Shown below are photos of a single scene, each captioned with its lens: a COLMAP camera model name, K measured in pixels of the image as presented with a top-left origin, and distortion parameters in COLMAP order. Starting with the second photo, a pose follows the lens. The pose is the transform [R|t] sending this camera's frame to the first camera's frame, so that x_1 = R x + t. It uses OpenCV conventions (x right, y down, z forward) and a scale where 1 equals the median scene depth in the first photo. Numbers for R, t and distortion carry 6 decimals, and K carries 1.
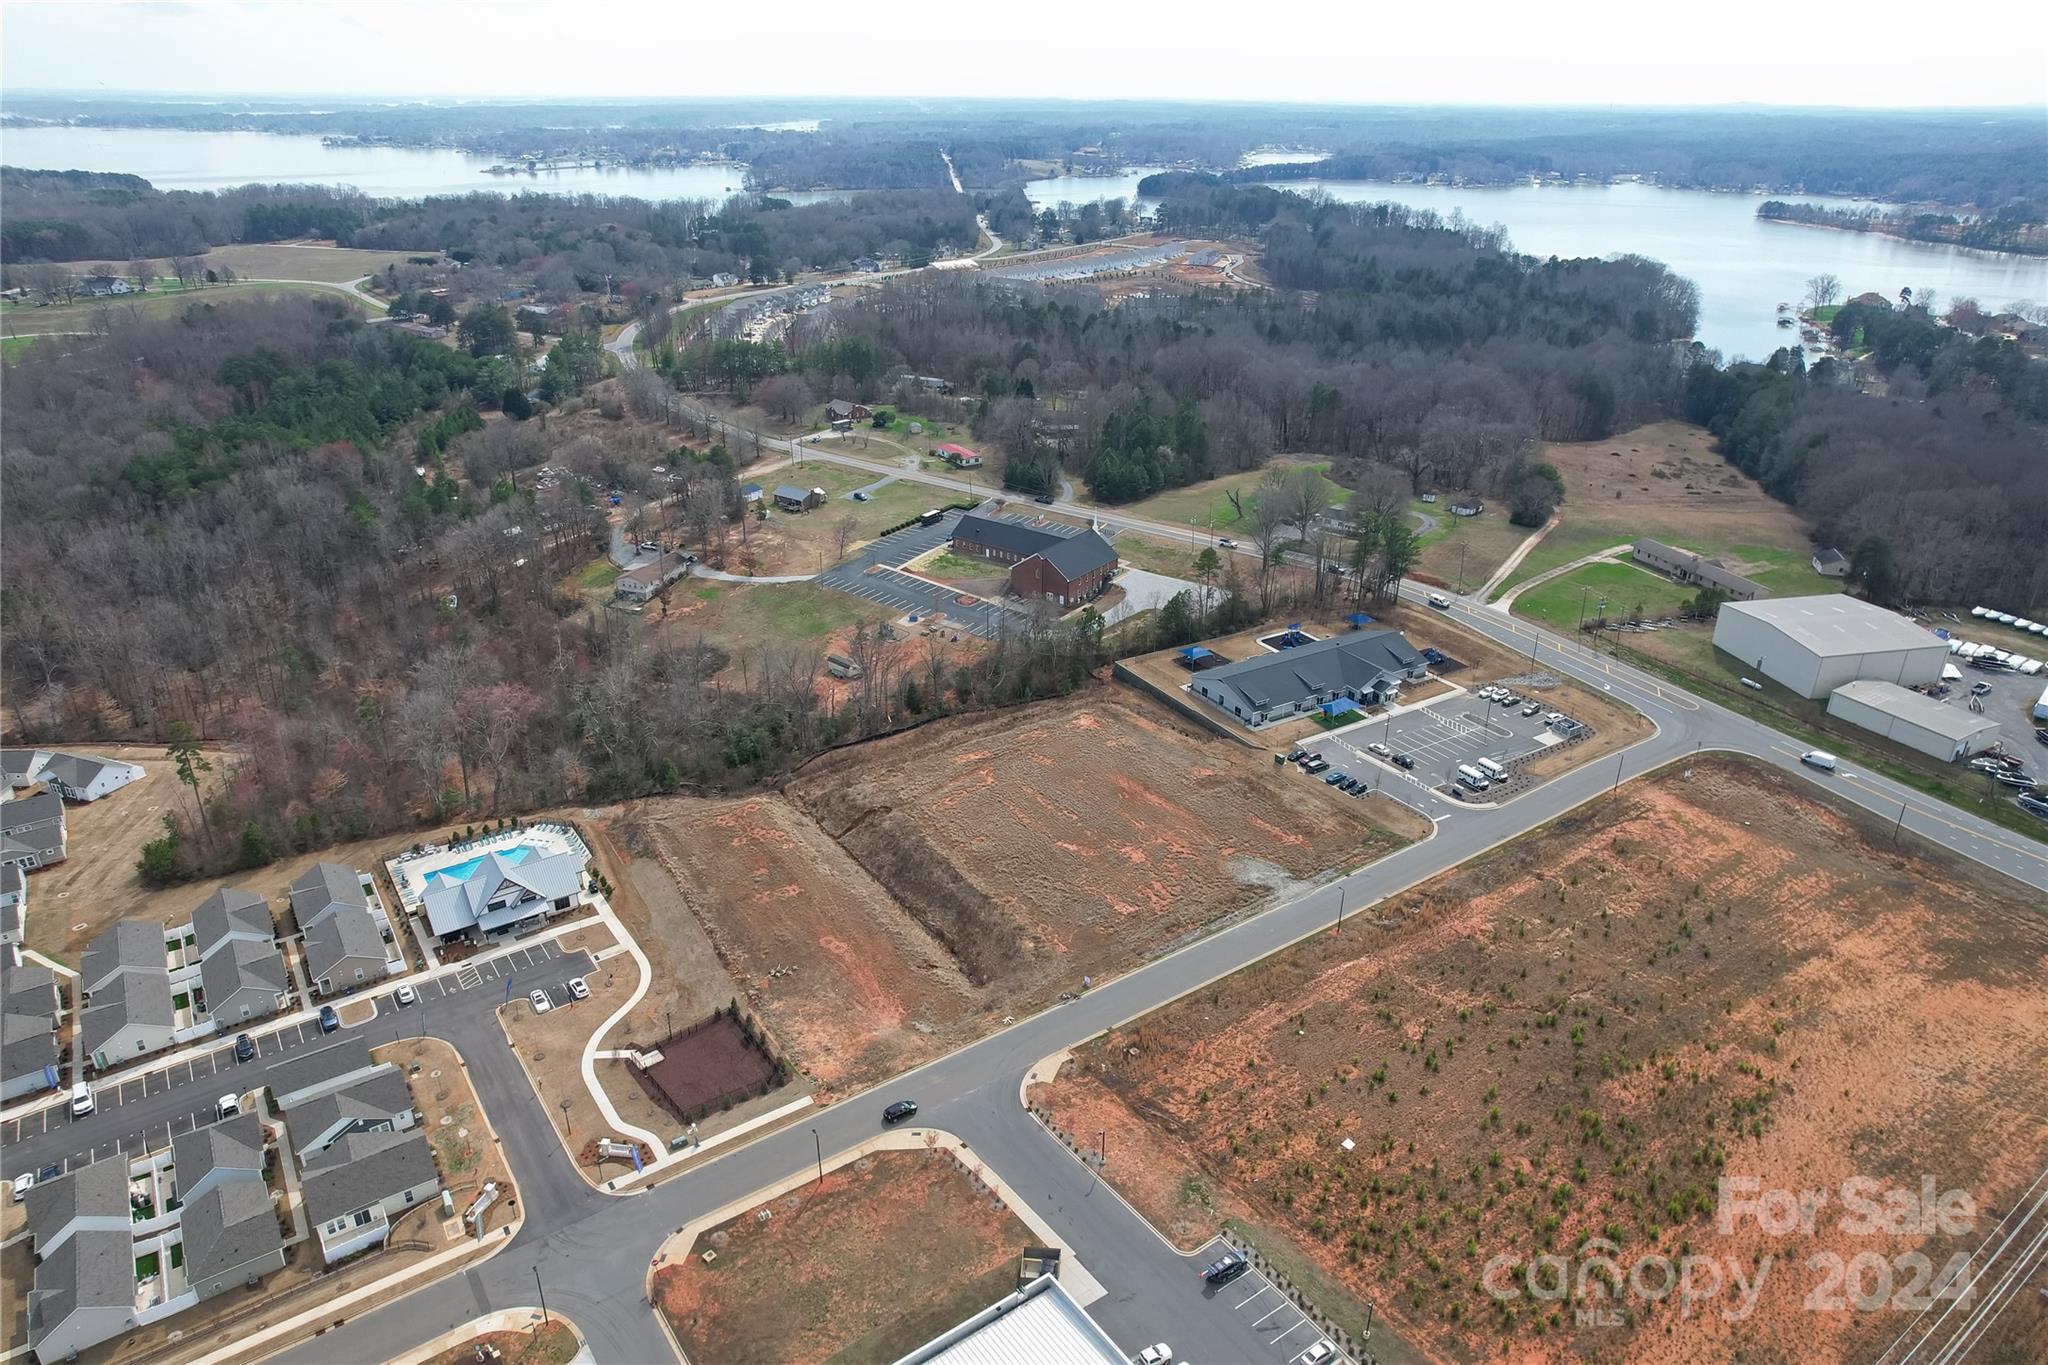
lens RADIAL K [[1311.0, 0, 1028.3], [0, 1311.0, 678.5], [0, 0, 1]] dist [-0.081513, 0.071827]
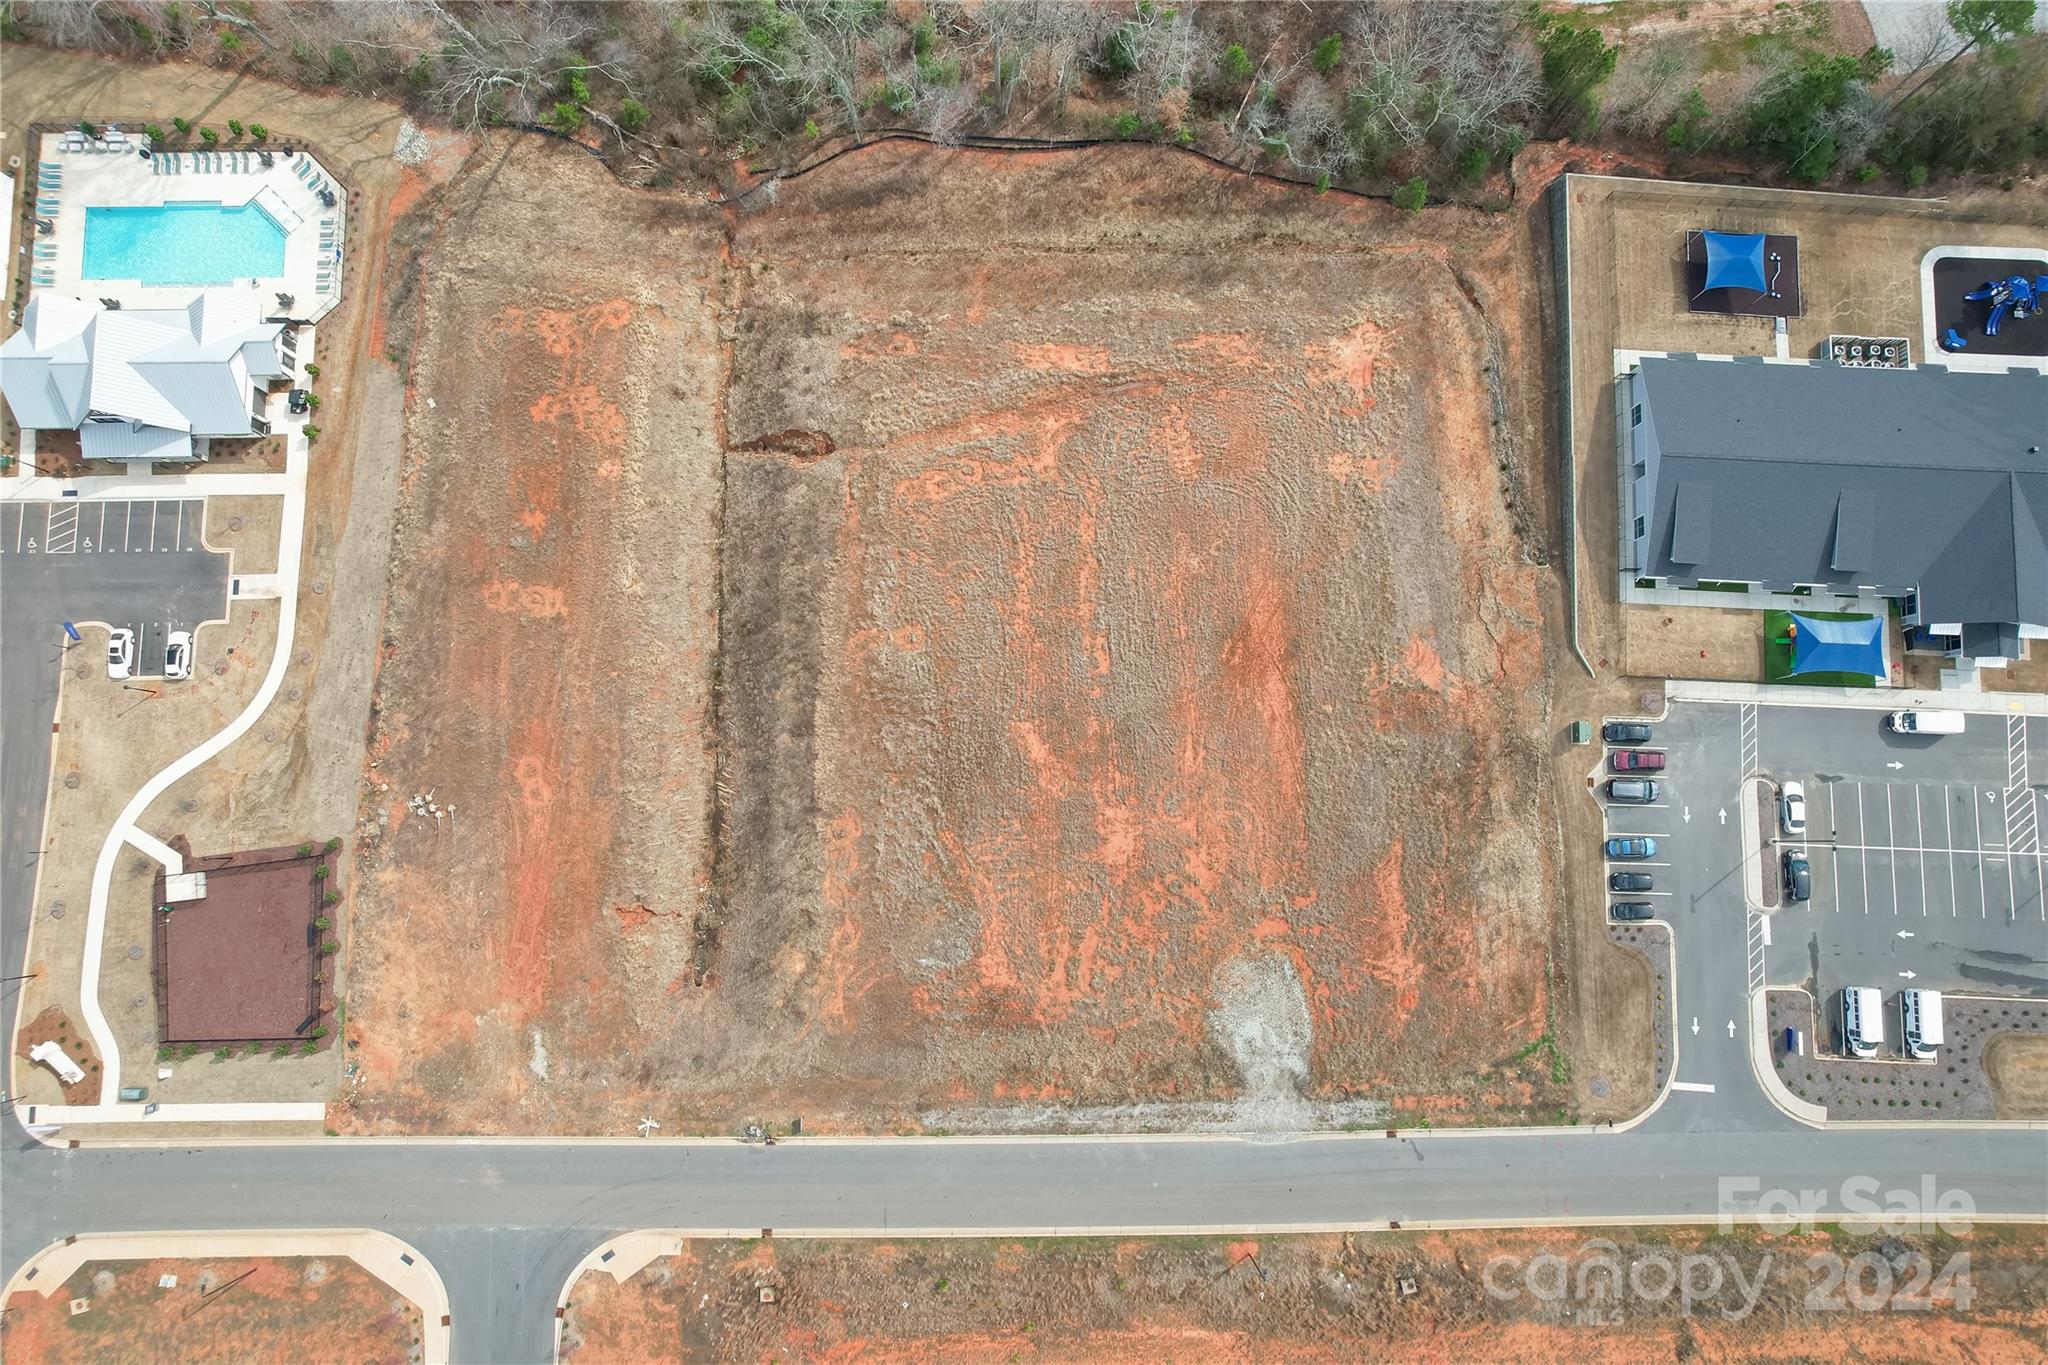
lens RADIAL K [[1318.1, 0, 1027.8], [0, 1318.1, 674.1], [0, 0, 1]] dist [-0.092049, 0.086534]
pose [[0.832364, 0.549344, -0.073431, 0.048179], [-0.228160, 0.460383, 0.857899, -0.319167], [0.505088, -0.697330, 0.508544, 0.684828]]
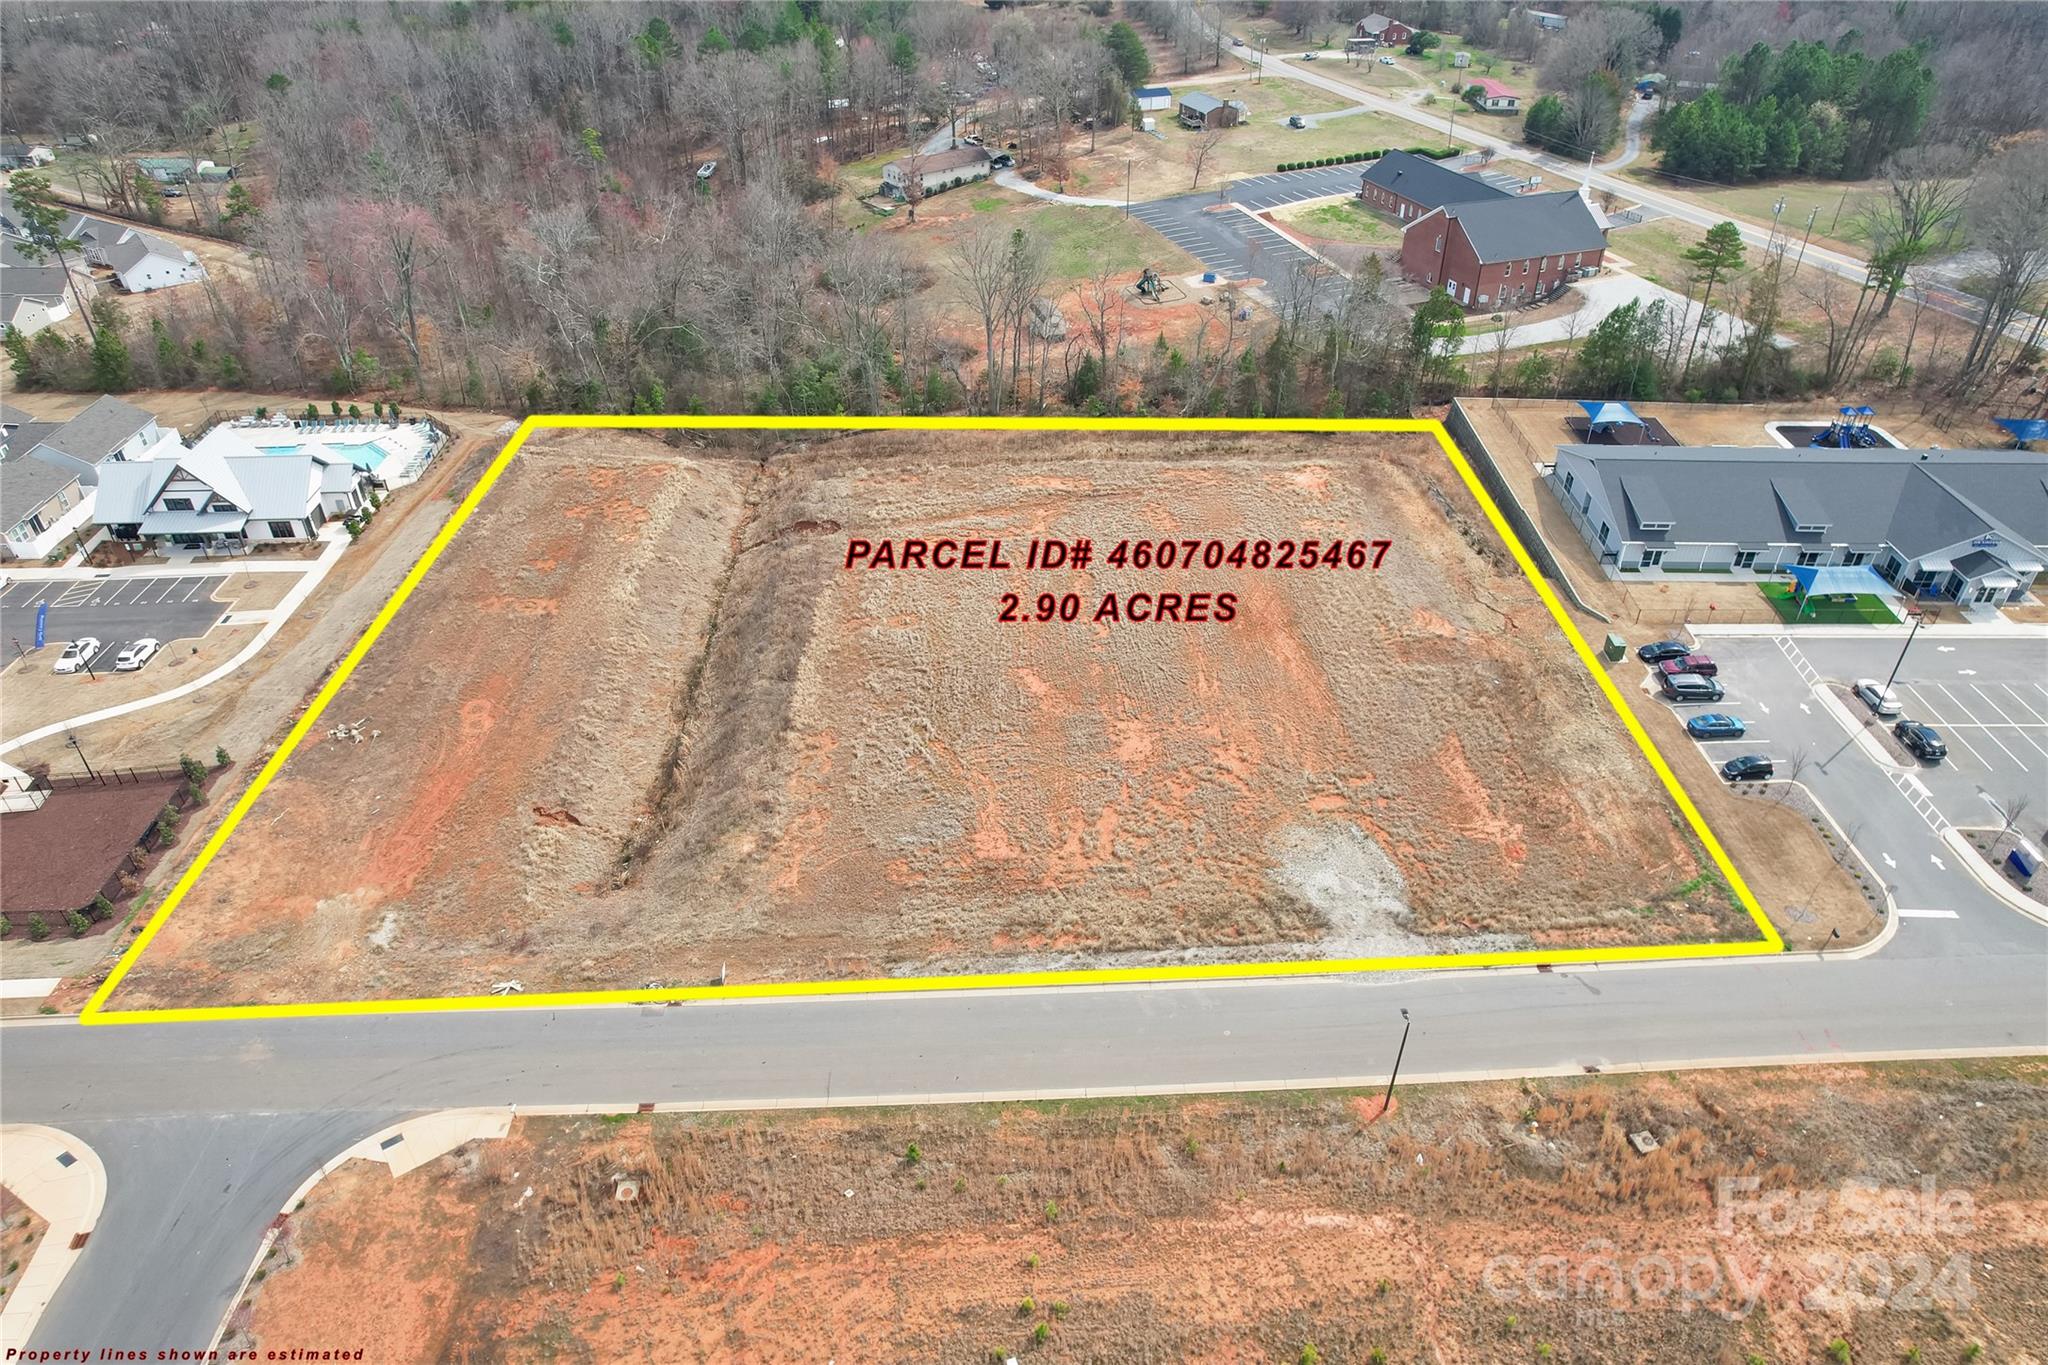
lens RADIAL K [[1318.1, 0, 1027.8], [0, 1318.1, 674.1], [0, 0, 1]] dist [-0.092049, 0.086534]
pose [[0.845275, 0.299591, -0.442443, 0.228024], [-0.213774, 0.948484, 0.233837, 0.008899], [0.489705, -0.103073, 0.865774, 0.523202]]
